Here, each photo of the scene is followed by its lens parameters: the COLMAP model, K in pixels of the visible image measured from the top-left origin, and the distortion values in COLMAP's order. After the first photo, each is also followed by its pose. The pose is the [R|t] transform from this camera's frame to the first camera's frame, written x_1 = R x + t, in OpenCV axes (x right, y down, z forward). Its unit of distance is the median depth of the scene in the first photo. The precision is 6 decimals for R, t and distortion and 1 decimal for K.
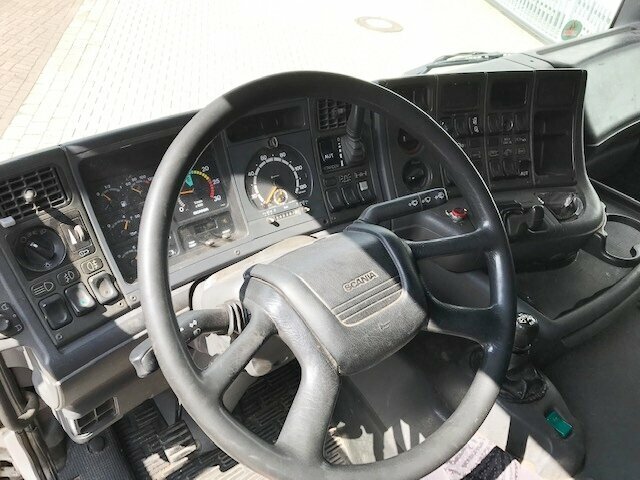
lens RADIAL K [[534.9, 0, 320.0], [0, 534.9, 240.0], [0, 0, 1]] dist [0.037076, -0.004440]
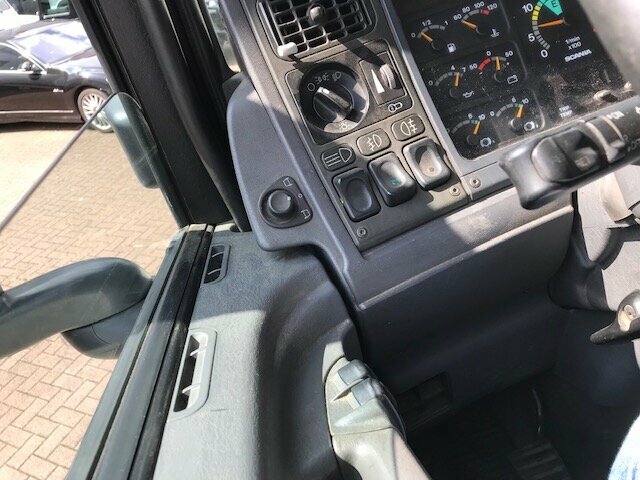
lens RADIAL K [[520.2, 0, 312.3], [0, 520.2, 228.9], [0, 0, 1]] dist [0.001430, -0.009812]
pose [[0.827432, -0.070634, -0.557105, -0.173024], [0.009924, 0.993742, -0.111254, 0.211210], [0.561478, 0.086527, 0.822956, 0.417683]]
